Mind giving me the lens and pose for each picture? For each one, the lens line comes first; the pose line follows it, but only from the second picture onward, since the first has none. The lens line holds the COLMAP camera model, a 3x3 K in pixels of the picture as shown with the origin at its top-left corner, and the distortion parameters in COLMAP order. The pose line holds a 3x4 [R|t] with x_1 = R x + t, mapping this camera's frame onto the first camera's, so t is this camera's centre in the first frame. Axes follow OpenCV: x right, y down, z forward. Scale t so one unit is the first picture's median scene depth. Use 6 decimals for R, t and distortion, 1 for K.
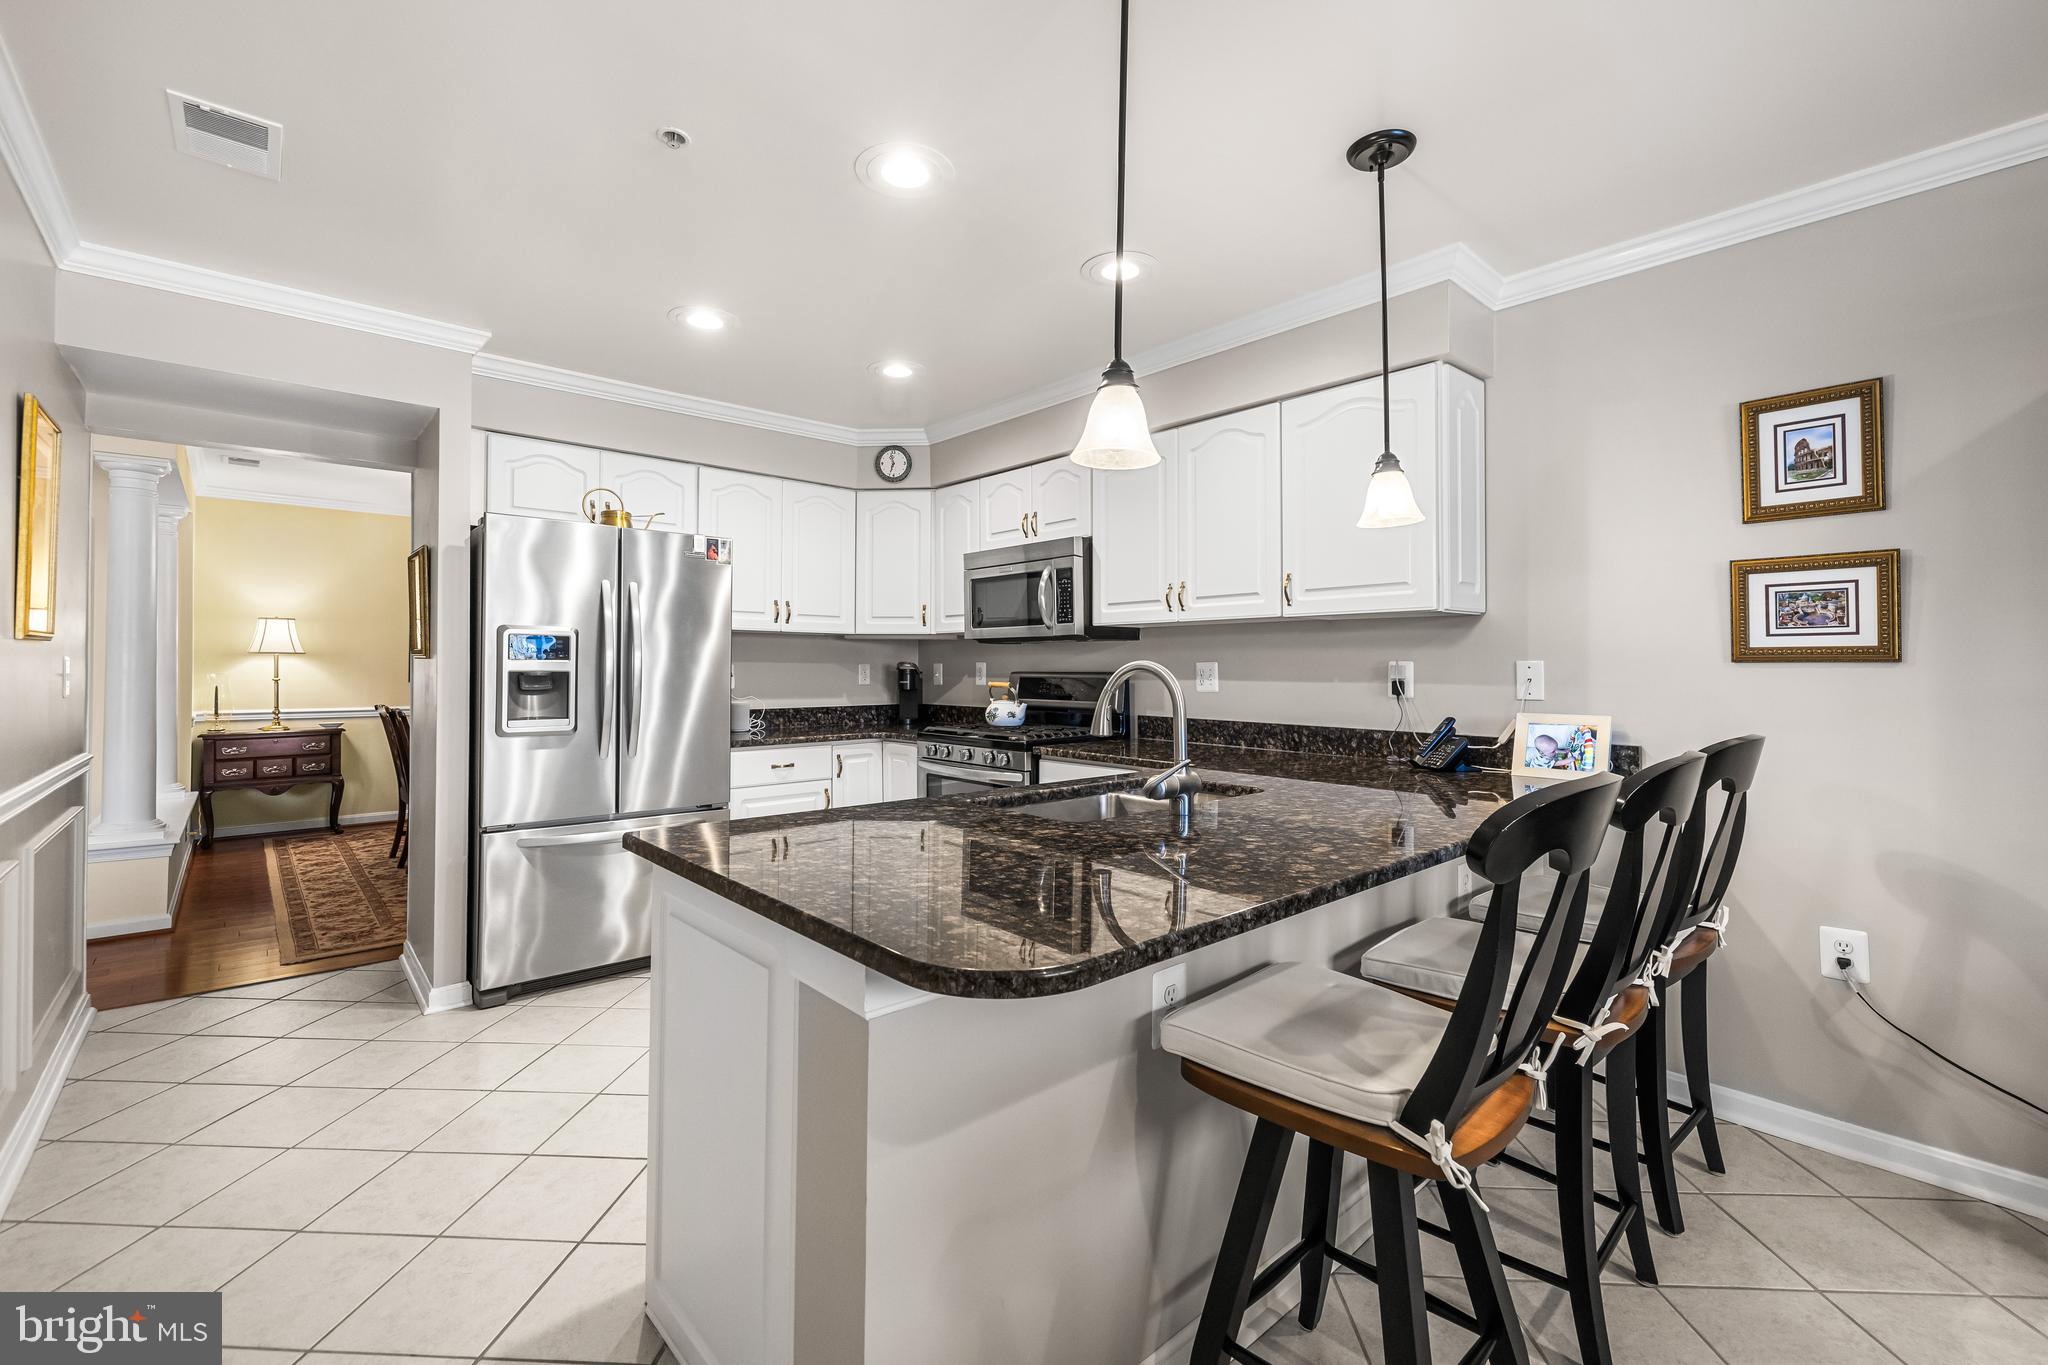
lens RADIAL K [[861.1, 0, 1025.3], [0, 861.1, 660.7], [0, 0, 1]] dist [-0.001309, -0.000414]
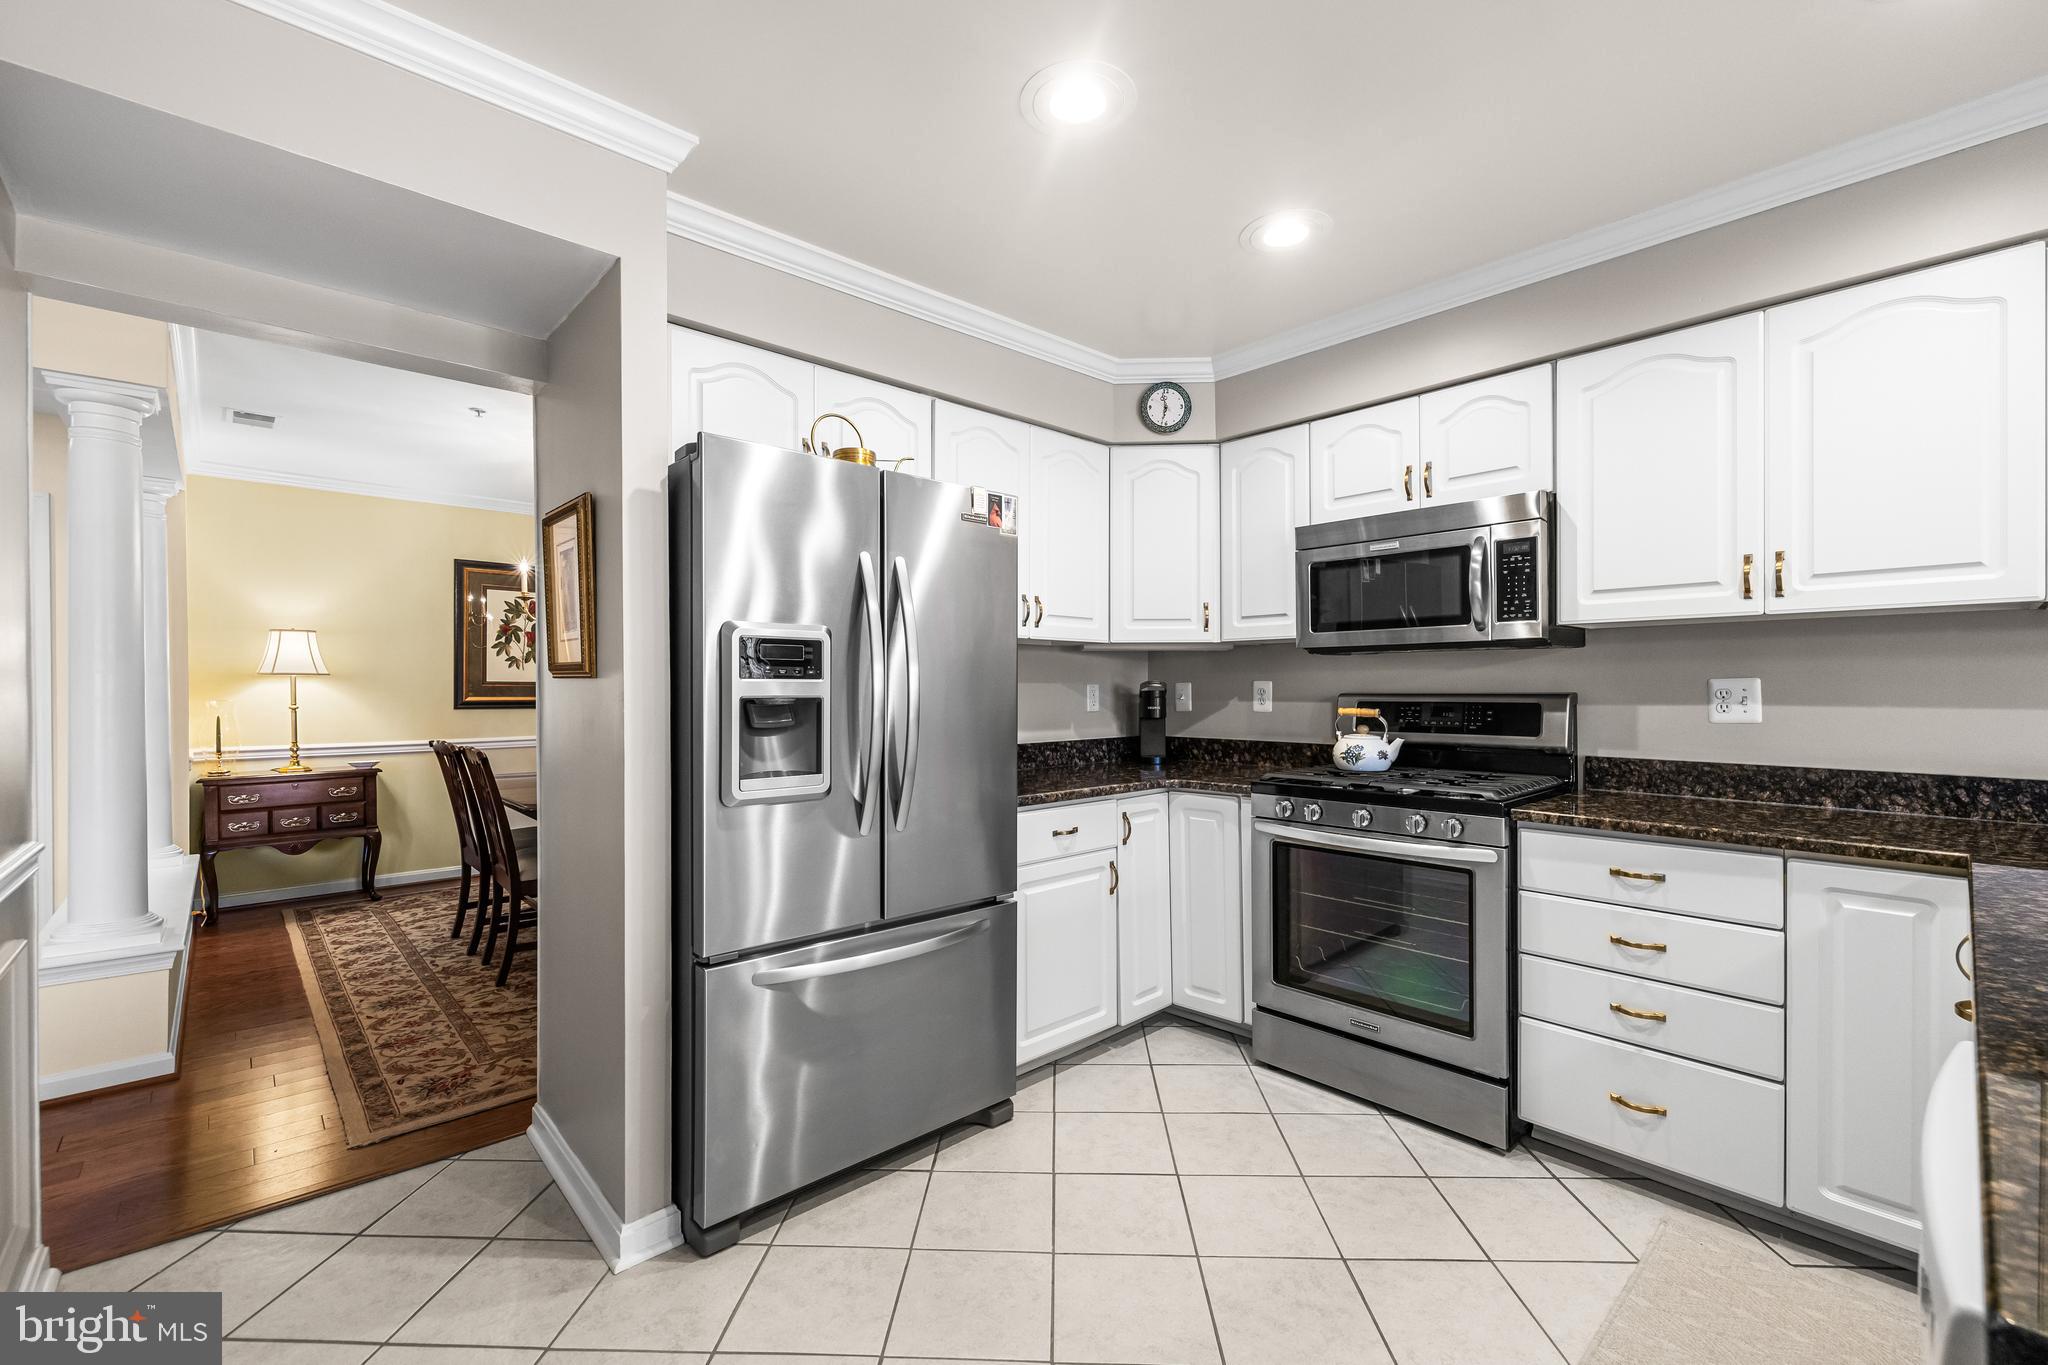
lens RADIAL K [[861.1, 0, 1022.7], [0, 861.1, 695.0], [0, 0, 1]] dist [-0.001309, -0.000414]
pose [[0.999933, -0.004761, 0.010550, -0.318732], [0.004592, 0.999862, 0.015972, 0.001287], [-0.010625, -0.015923, 0.999817, 0.308049]]
